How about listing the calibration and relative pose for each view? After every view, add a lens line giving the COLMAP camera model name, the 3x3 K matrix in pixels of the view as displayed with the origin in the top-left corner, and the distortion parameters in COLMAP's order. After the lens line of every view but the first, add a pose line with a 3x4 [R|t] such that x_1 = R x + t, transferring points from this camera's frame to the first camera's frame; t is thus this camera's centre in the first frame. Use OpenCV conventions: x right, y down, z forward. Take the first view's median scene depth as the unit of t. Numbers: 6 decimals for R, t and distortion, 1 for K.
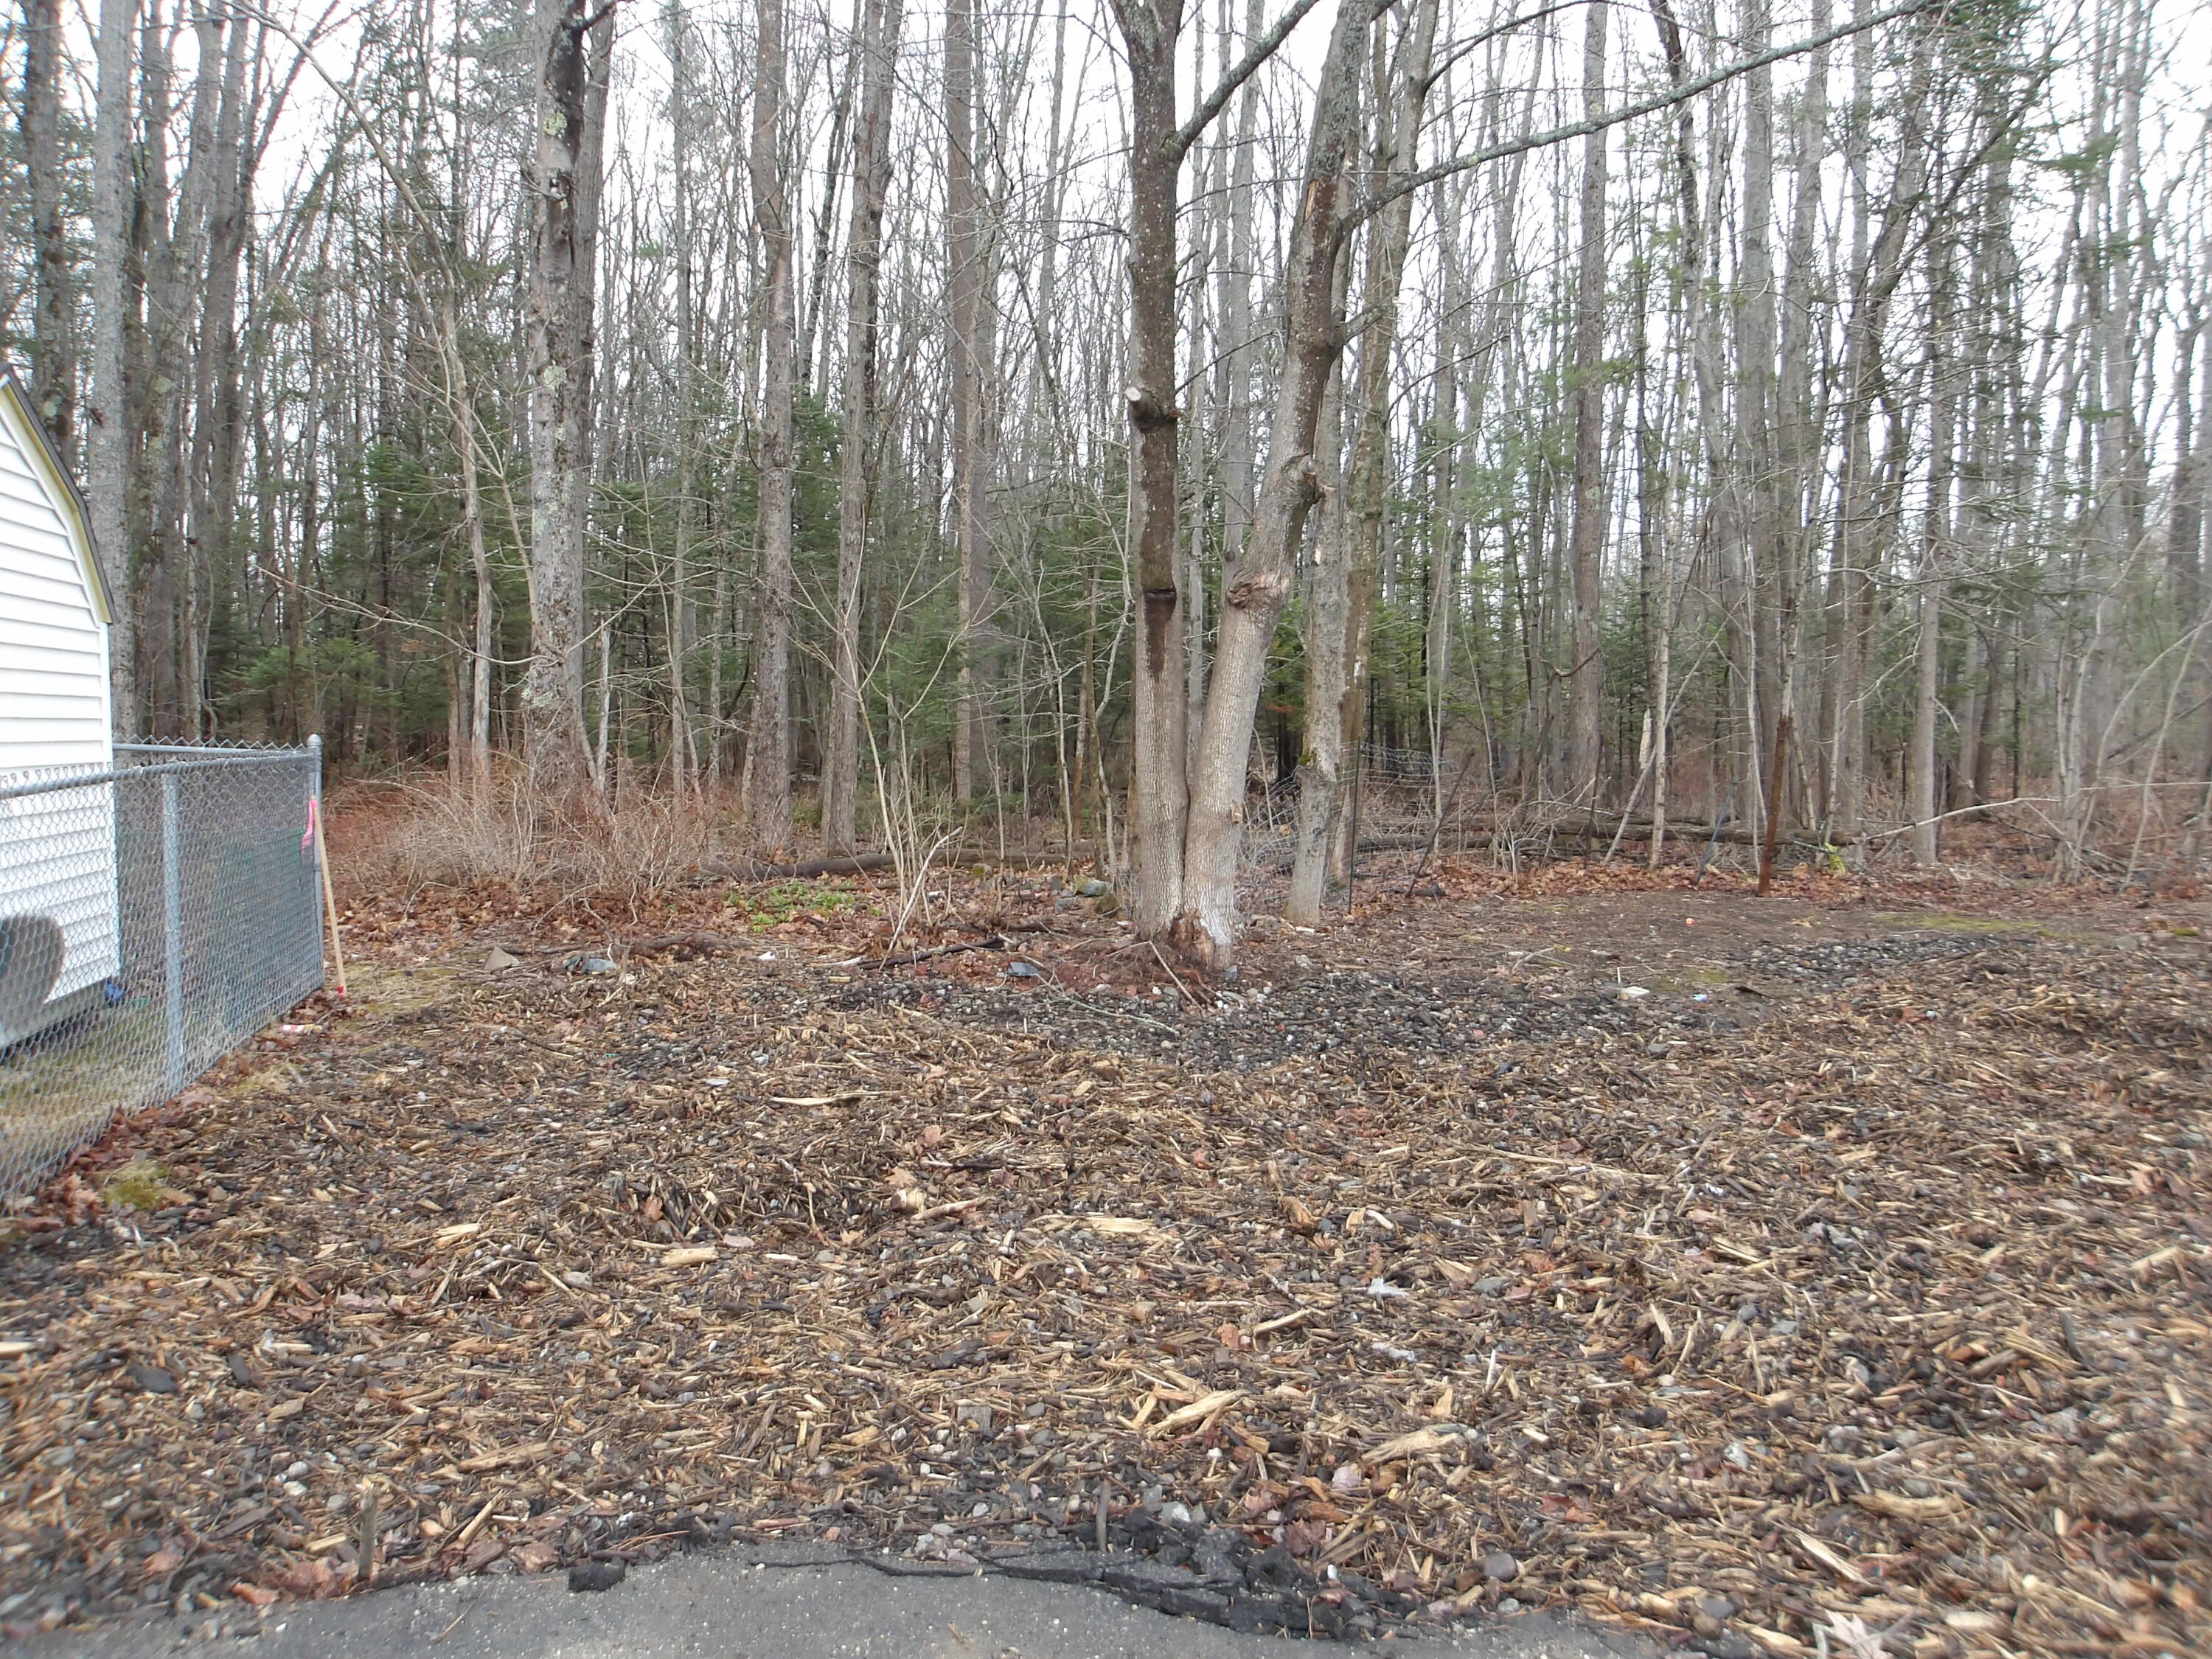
lens RADIAL K [[1877.5, 0, 1106.4], [0, 1877.5, 830.5], [0, 0, 1]] dist [0.024073, 0.011449]
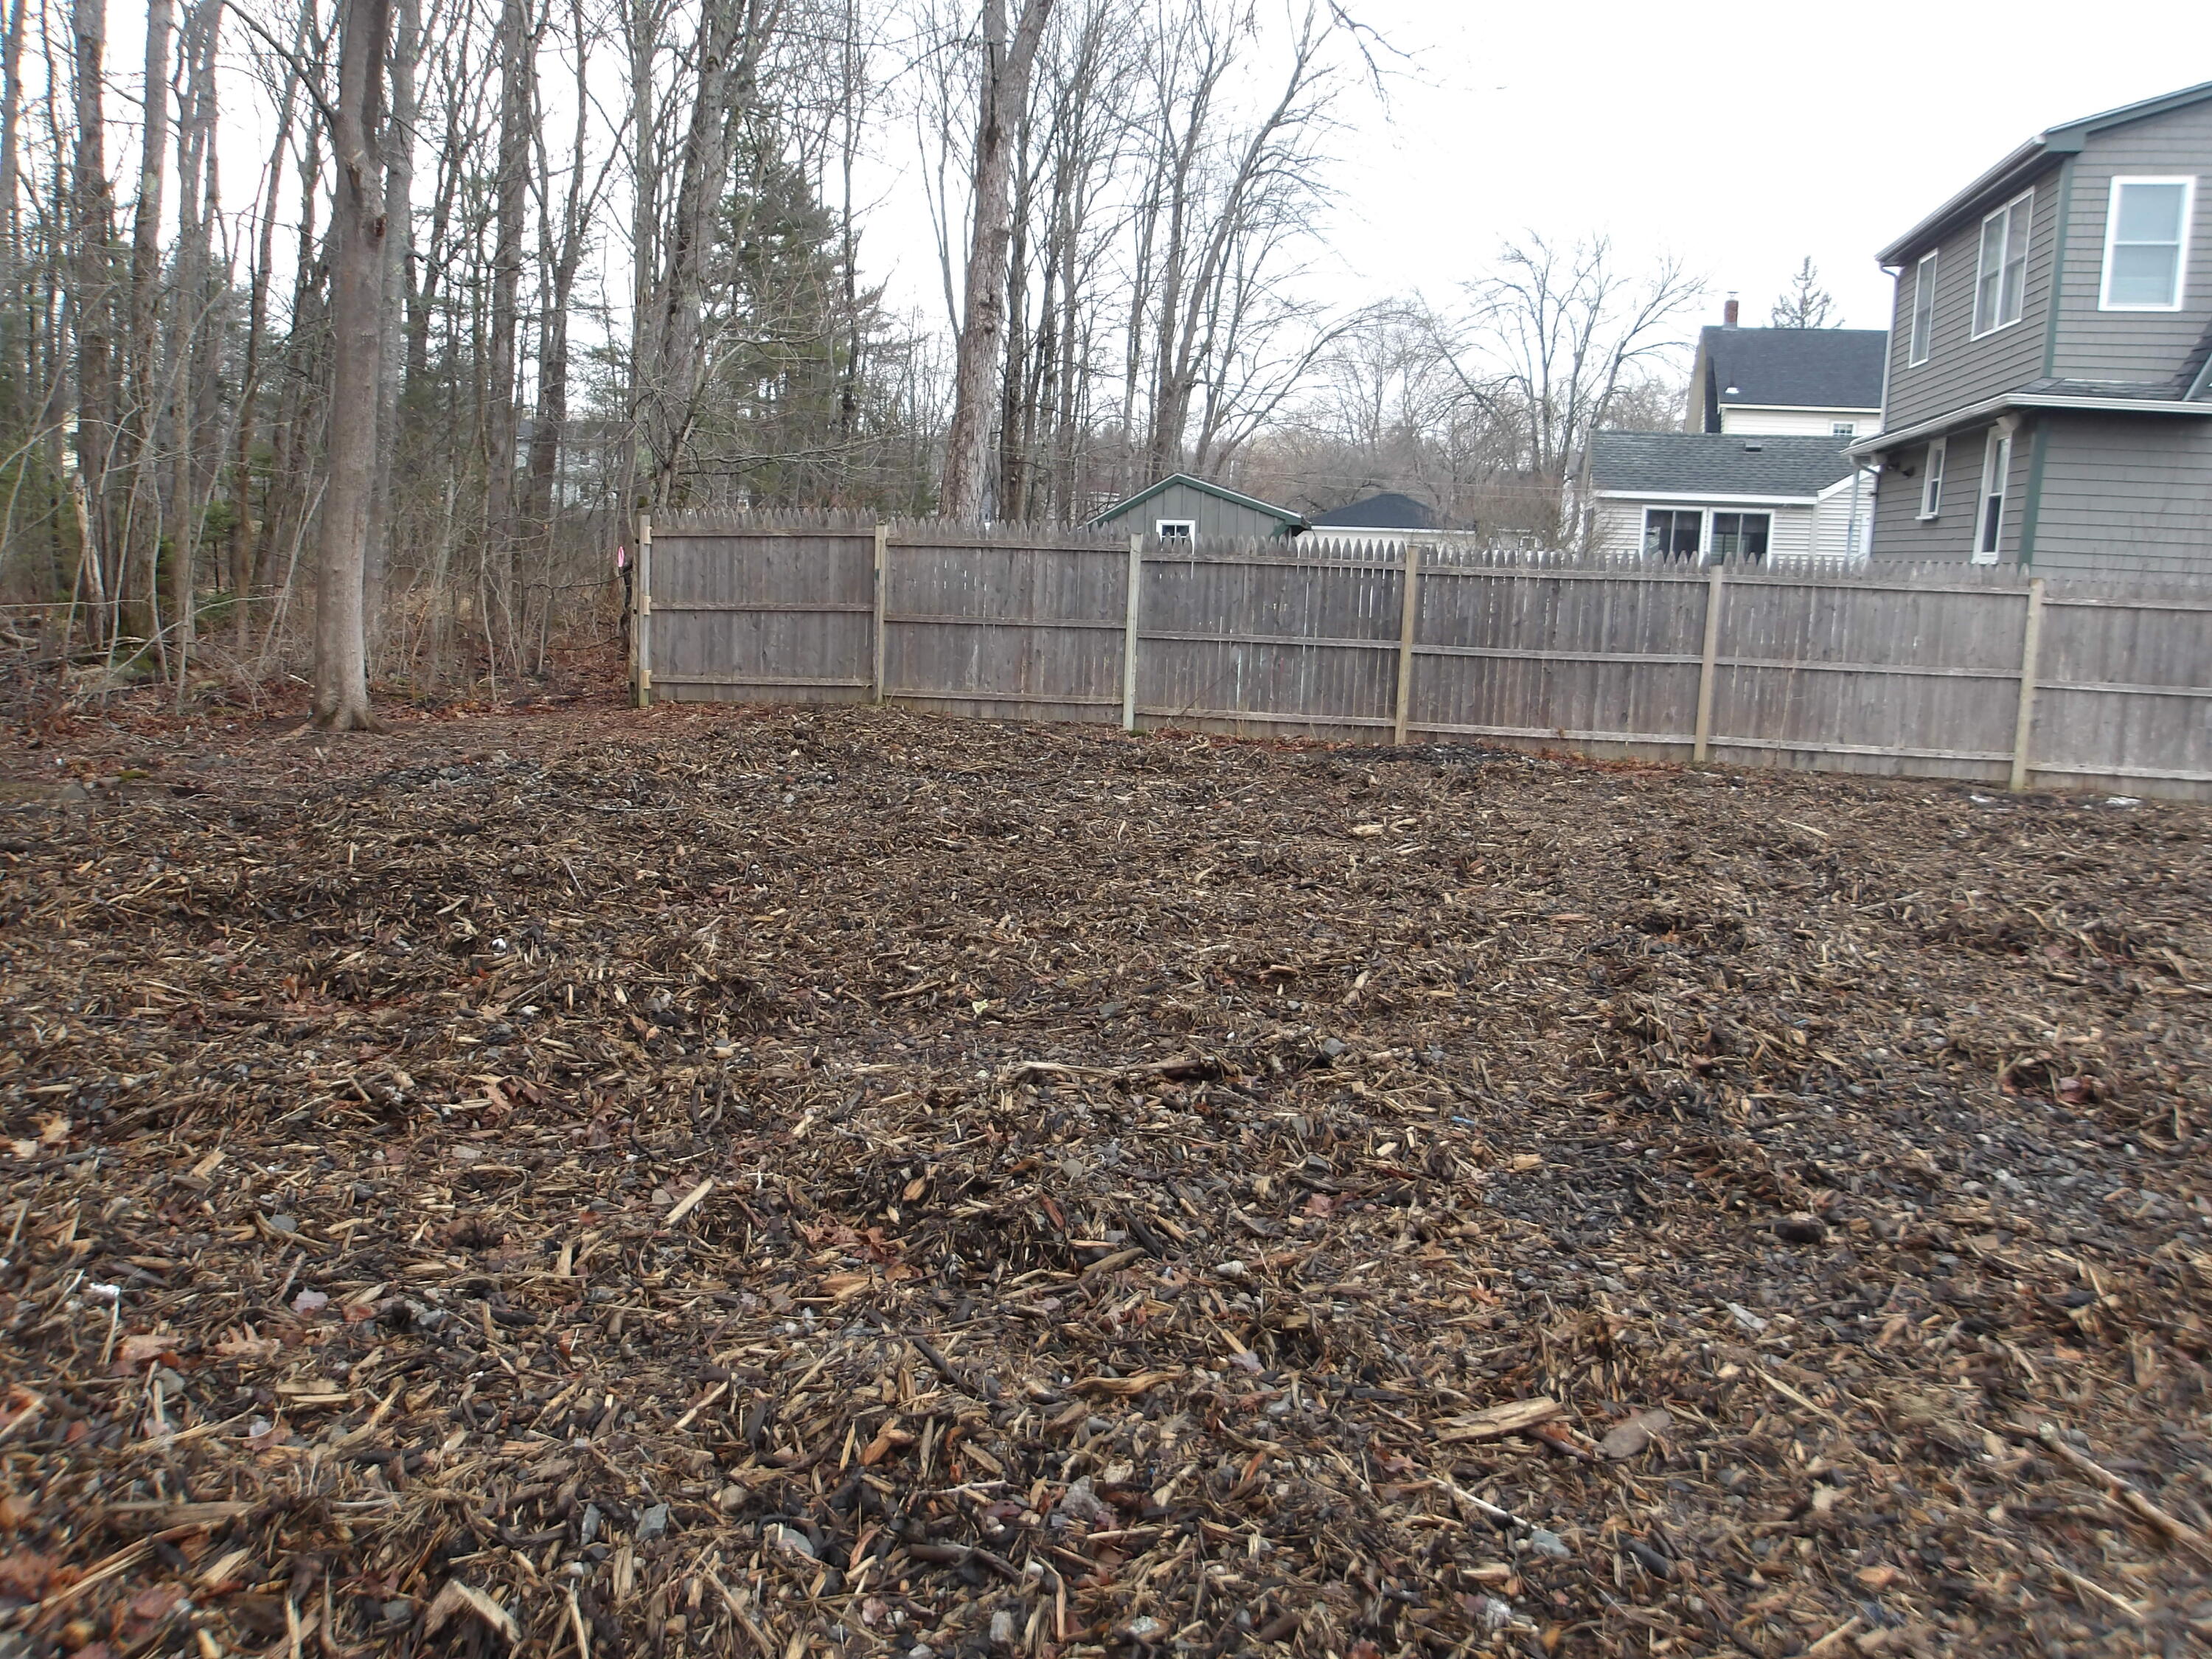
lens RADIAL K [[1877.5, 0, 1105.1], [0, 1877.5, 821.9], [0, 0, 1]] dist [0.024073, 0.011449]
pose [[0.418776, -0.112227, 0.901128, -0.079682], [0.026552, 0.993423, 0.111382, -0.021588], [-0.907701, -0.022717, 0.419002, 0.430959]]
